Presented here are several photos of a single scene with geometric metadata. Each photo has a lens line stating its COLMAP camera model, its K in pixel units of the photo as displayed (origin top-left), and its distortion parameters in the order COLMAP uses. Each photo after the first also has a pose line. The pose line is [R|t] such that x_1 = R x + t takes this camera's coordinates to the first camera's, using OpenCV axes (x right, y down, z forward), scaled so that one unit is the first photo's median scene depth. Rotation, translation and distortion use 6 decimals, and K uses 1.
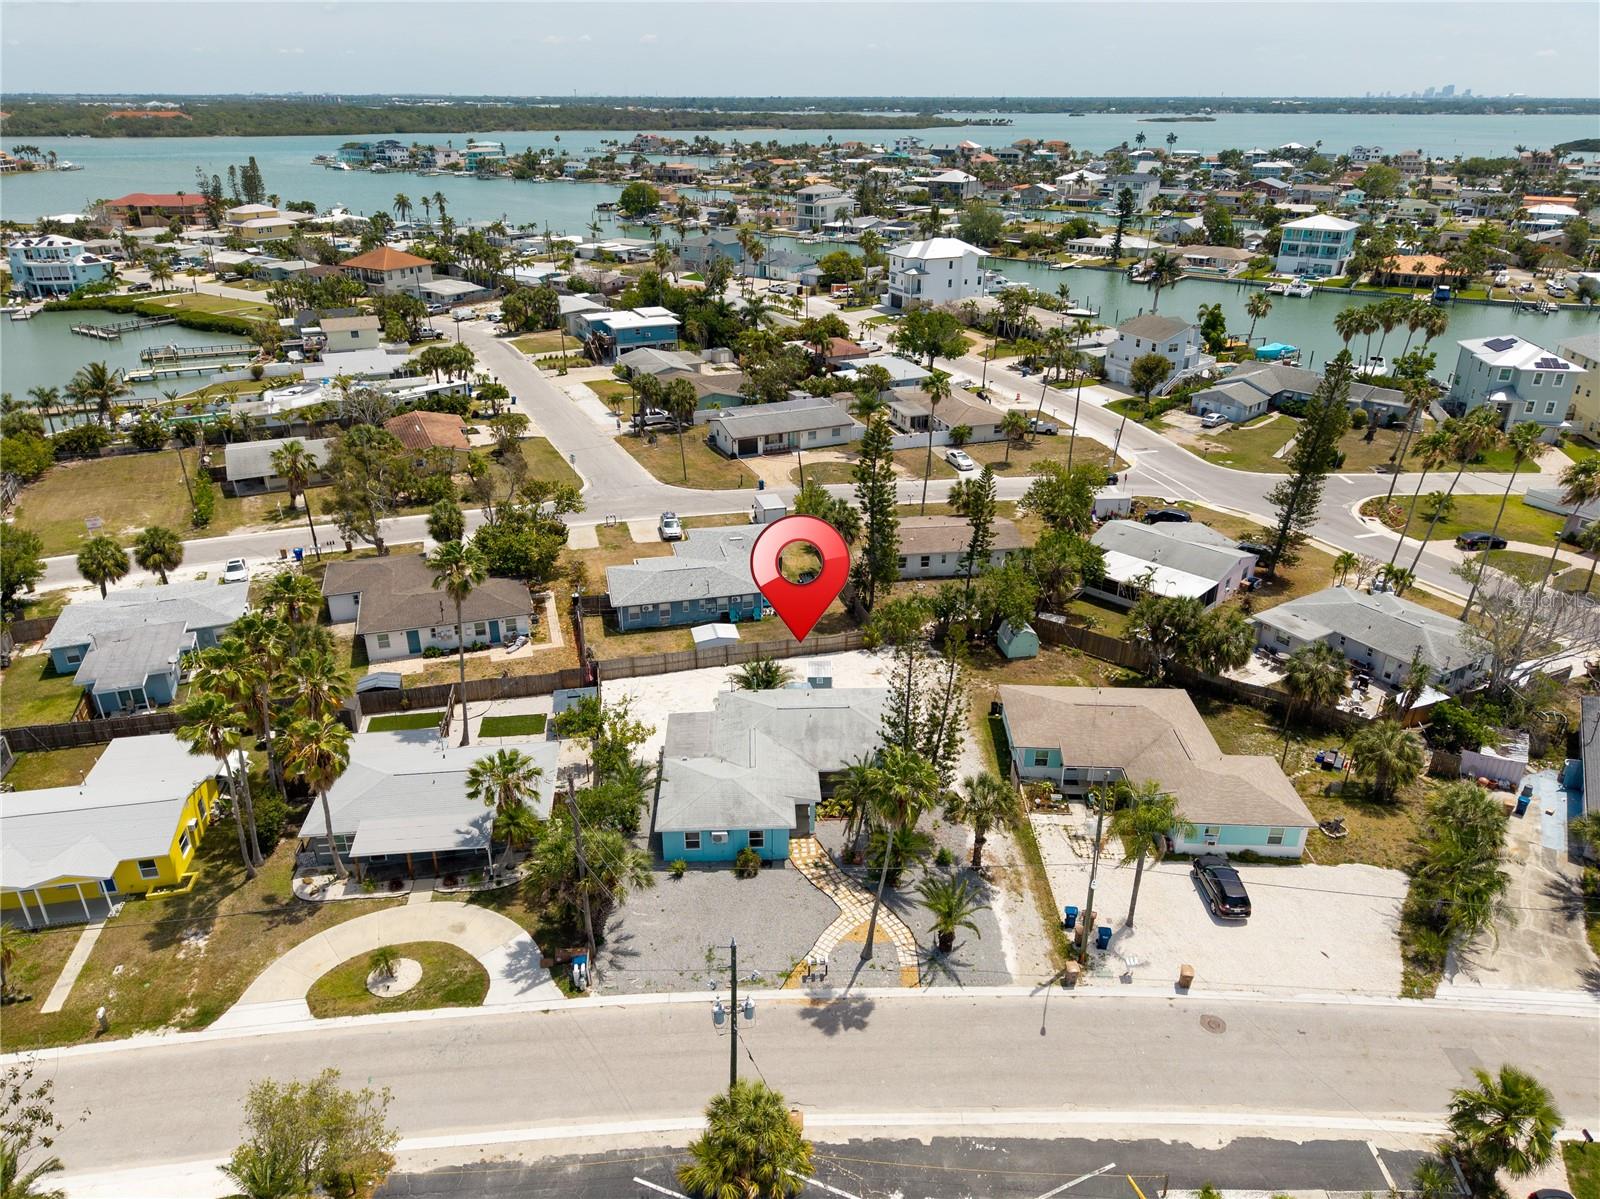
lens RADIAL K [[1097.3, 0, 800.0], [0, 1097.3, 599.5], [0, 0, 1]] dist [0.006527, 0.004829]
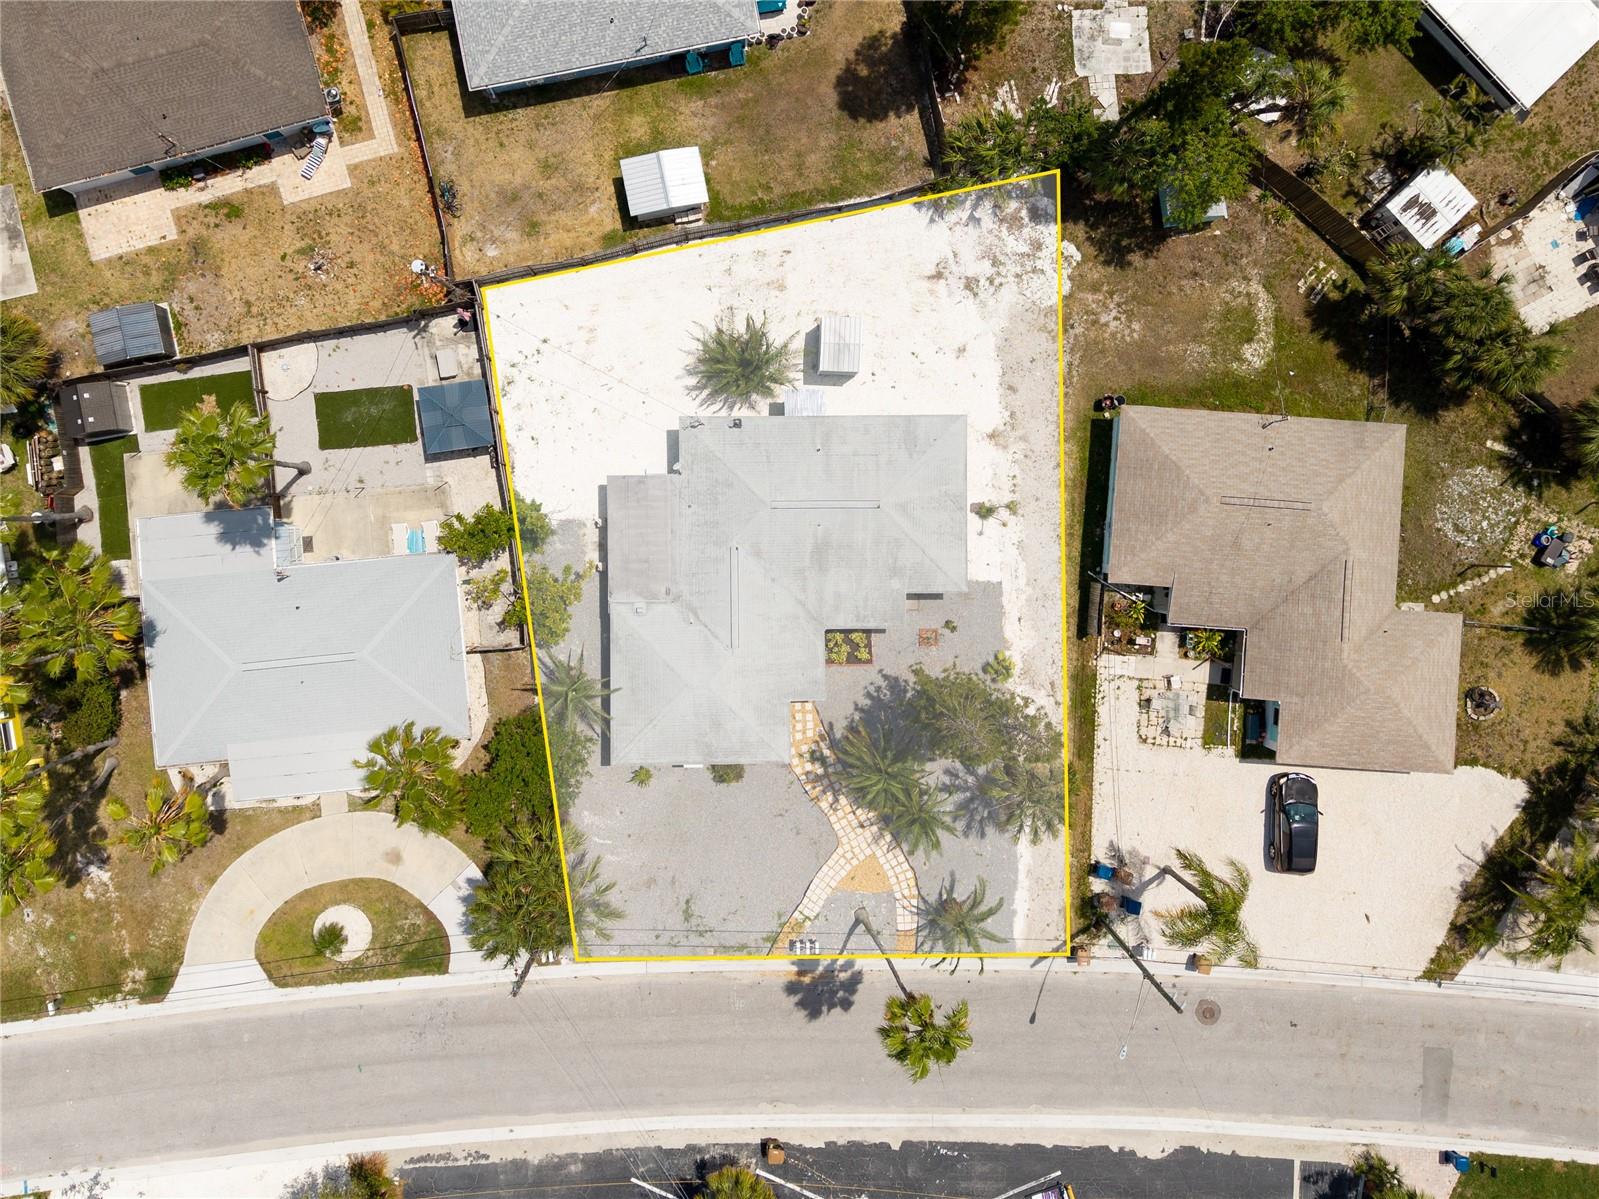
lens RADIAL K [[1096.6, 0, 799.5], [0, 1096.6, 599.5], [0, 0, 1]] dist [0.006527, 0.004829]
pose [[0.999282, 0.032000, 0.020276, -0.010374], [-0.031861, 0.420395, 0.906782, -0.371098], [0.020493, -0.906777, 0.421112, 0.530125]]
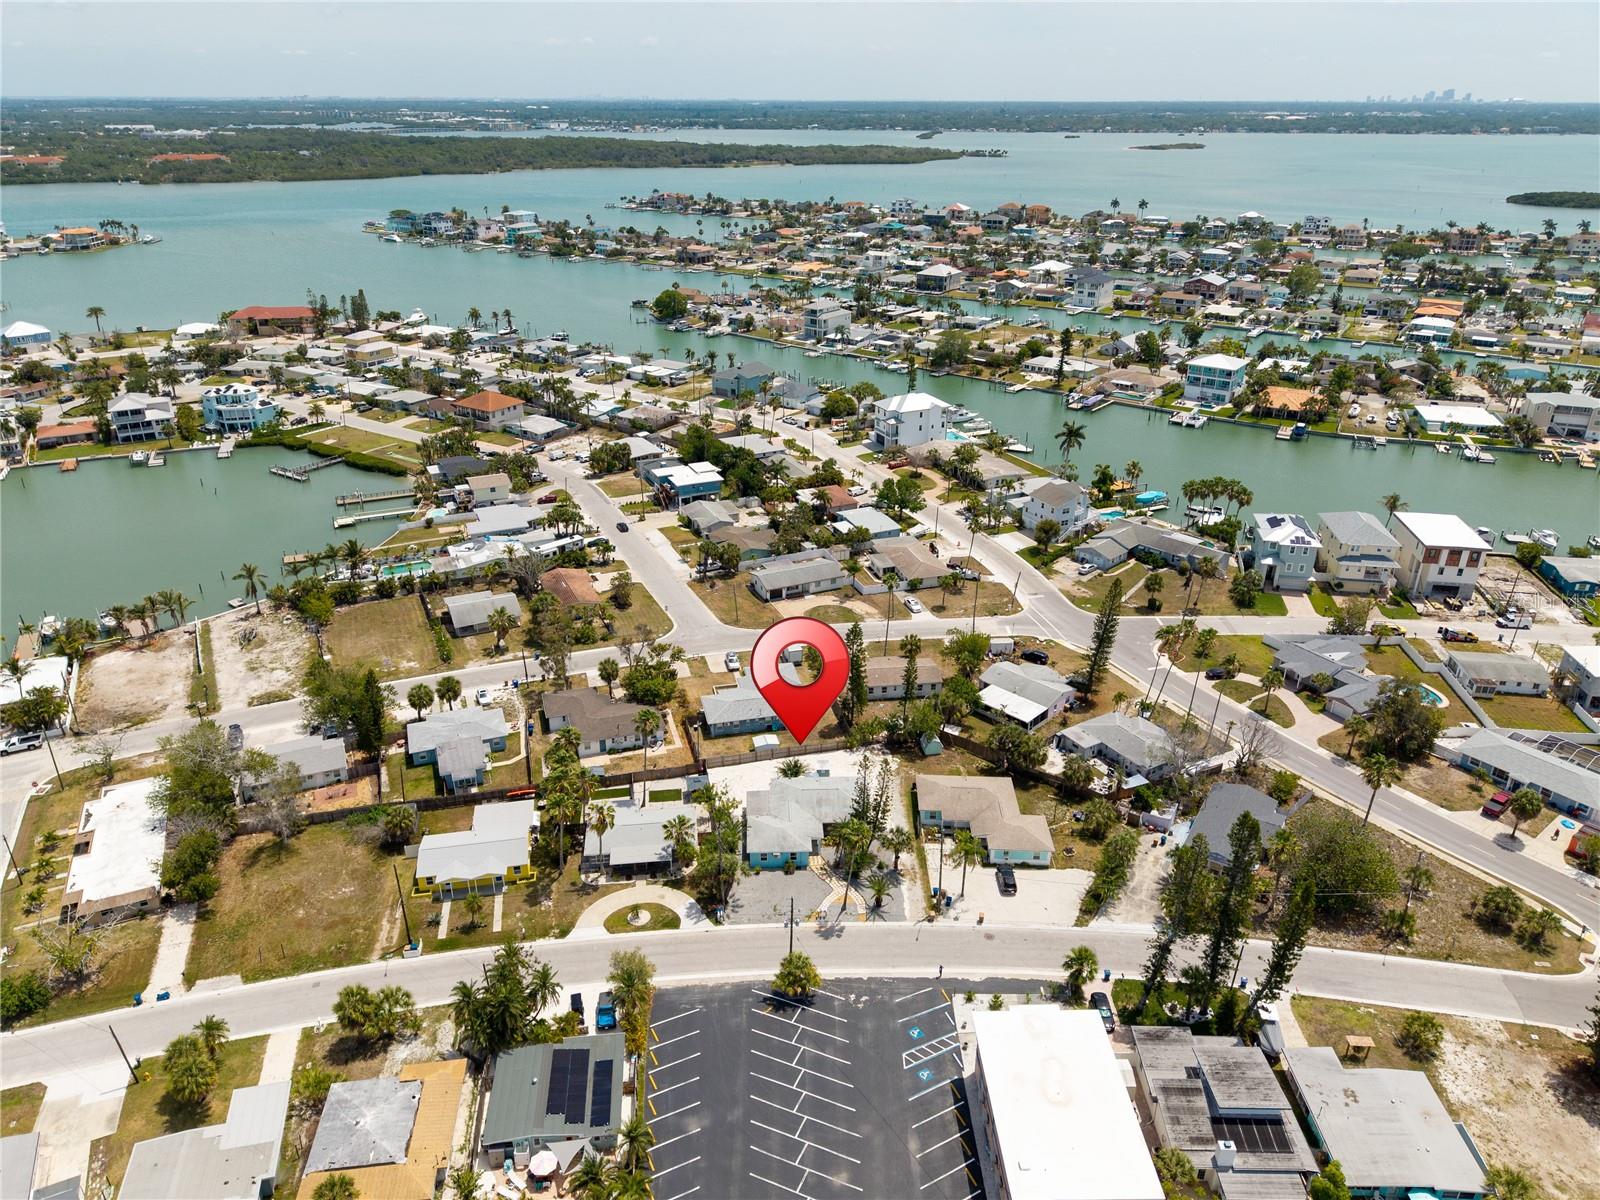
lens RADIAL K [[1099.7, 0, 800.0], [0, 1099.7, 600.0], [0, 0, 1]] dist [0.056785, -0.058233]
pose [[0.999998, 0.001042, -0.001554, -0.016907], [-0.001036, 0.999994, 0.003394, -0.200828], [0.001557, -0.003393, 0.999993, -0.799392]]
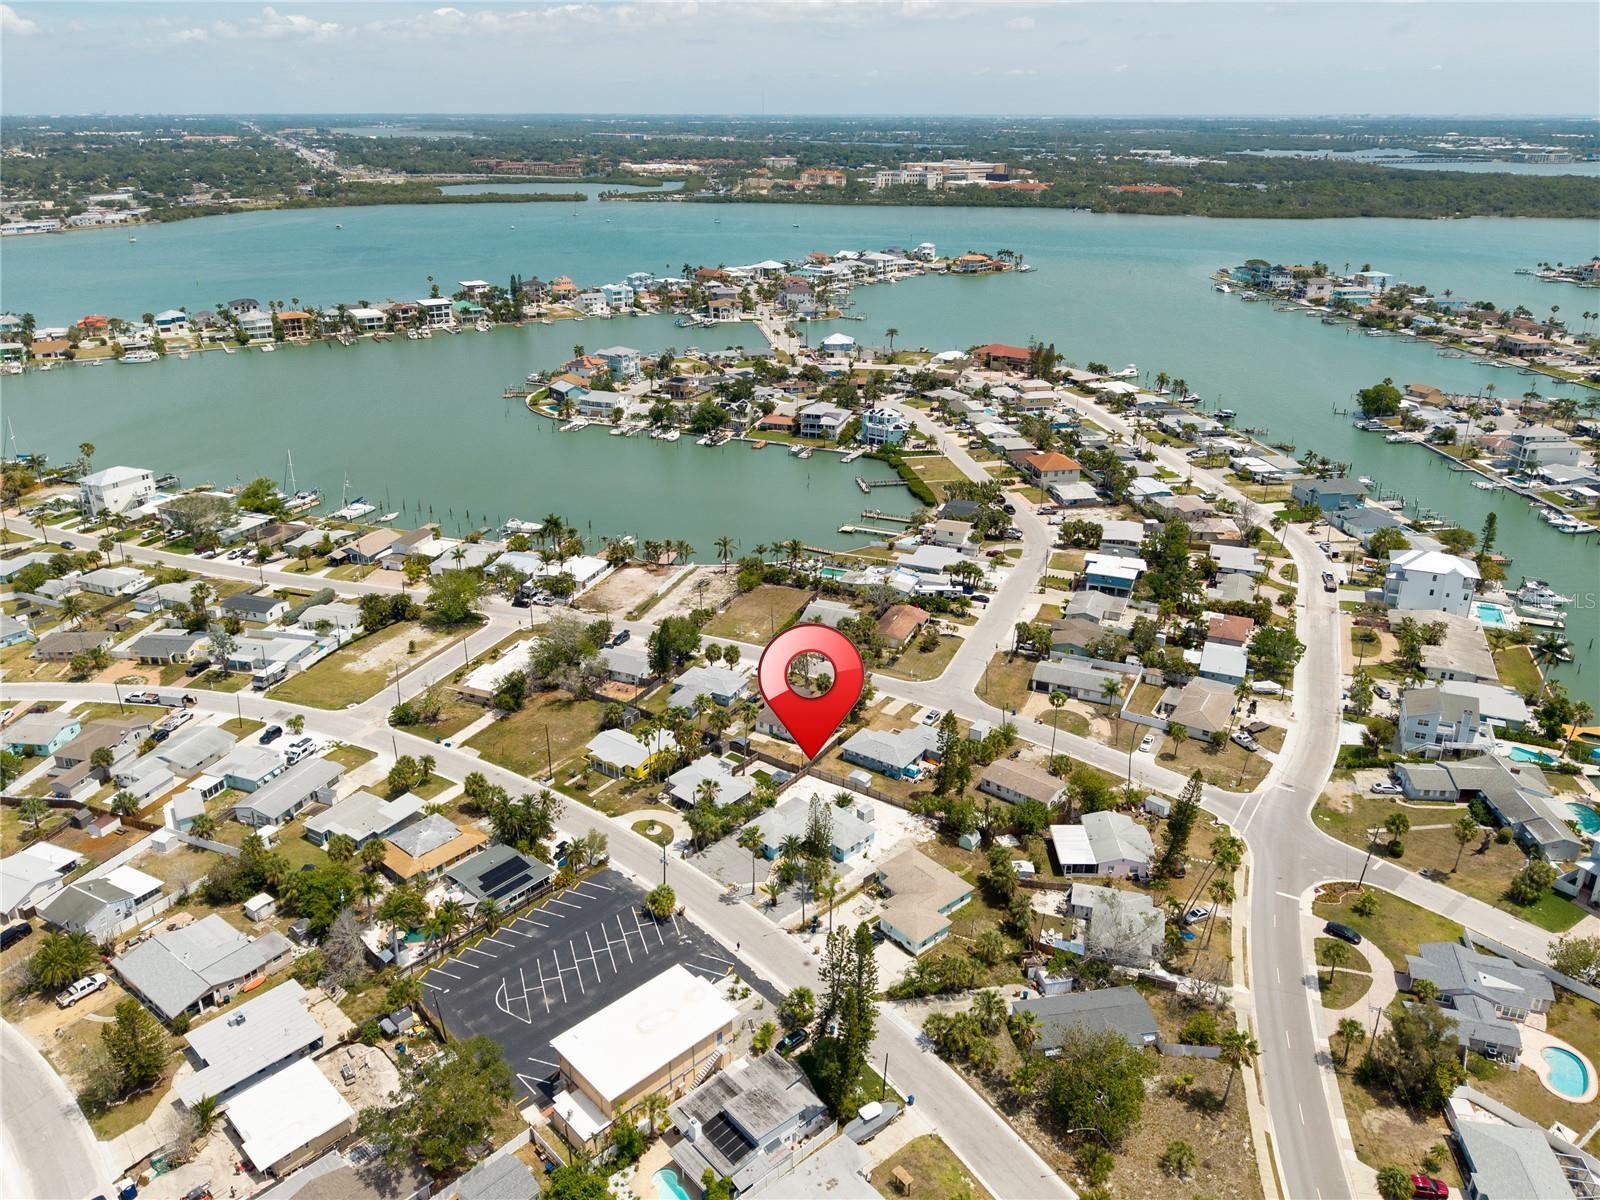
lens RADIAL K [[1148.3, 0, 800.0], [0, 1148.3, 600.0], [0, 0, 1]] dist [0.109310, -0.098559]
pose [[0.676817, 0.291564, -0.675951, 1.250746], [-0.308816, 0.945974, 0.098823, -0.474693], [0.668245, 0.141860, 0.730291, -0.804578]]
